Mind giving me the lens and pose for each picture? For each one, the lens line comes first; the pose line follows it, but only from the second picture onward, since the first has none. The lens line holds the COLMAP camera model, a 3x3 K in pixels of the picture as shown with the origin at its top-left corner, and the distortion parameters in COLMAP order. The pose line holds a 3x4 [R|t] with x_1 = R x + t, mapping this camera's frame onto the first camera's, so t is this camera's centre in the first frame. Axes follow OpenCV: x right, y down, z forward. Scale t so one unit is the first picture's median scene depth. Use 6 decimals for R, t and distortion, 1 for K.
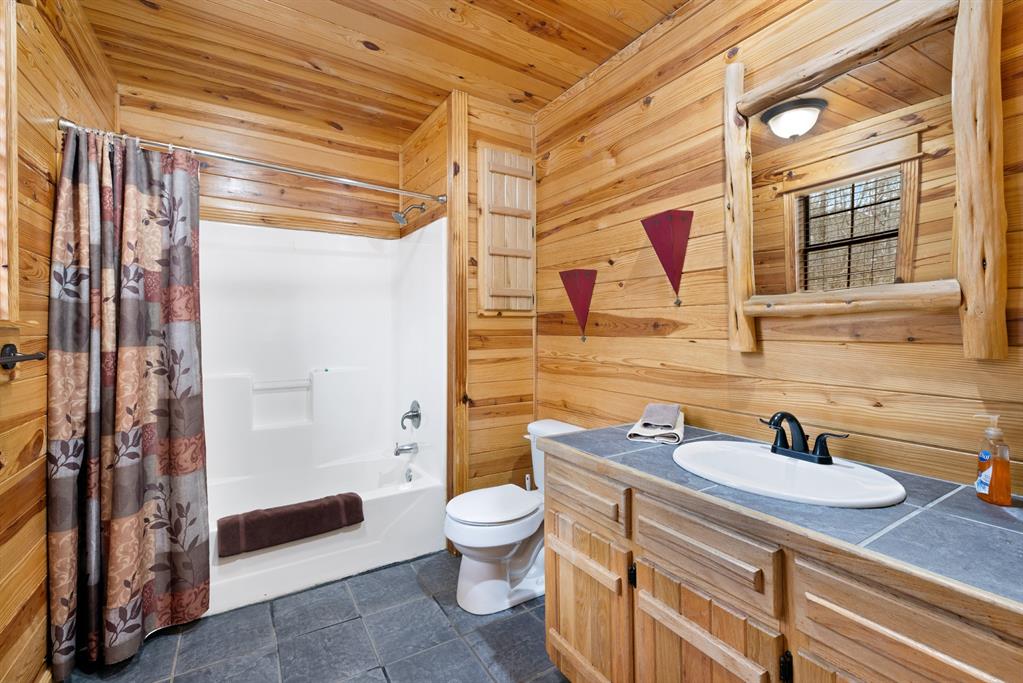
lens RADIAL K [[435.9, 0, 510.2], [0, 435.9, 325.2], [0, 0, 1]] dist [0.000188, -0.000004]
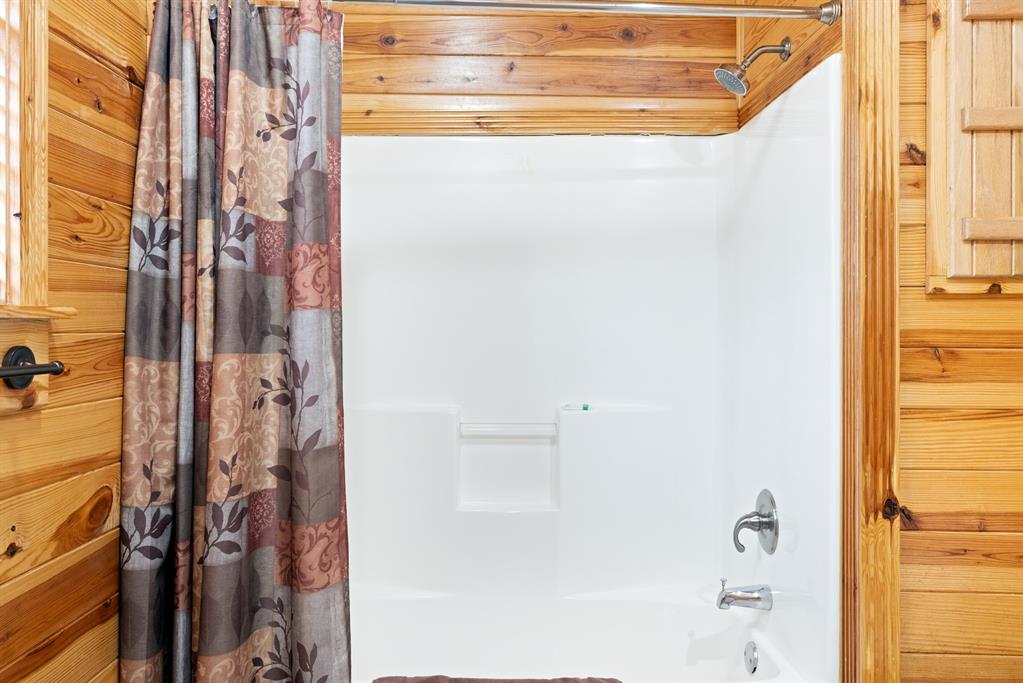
lens RADIAL K [[762.4, 0, 509.1], [0, 762.4, 316.6], [0, 0, 1]] dist [0.003286, 0.001157]
pose [[0.835971, 0.000820, -0.548773, -0.020585], [-0.003666, 0.999985, -0.004090, 0.003712], [0.548761, 0.005431, 0.835962, 0.357953]]
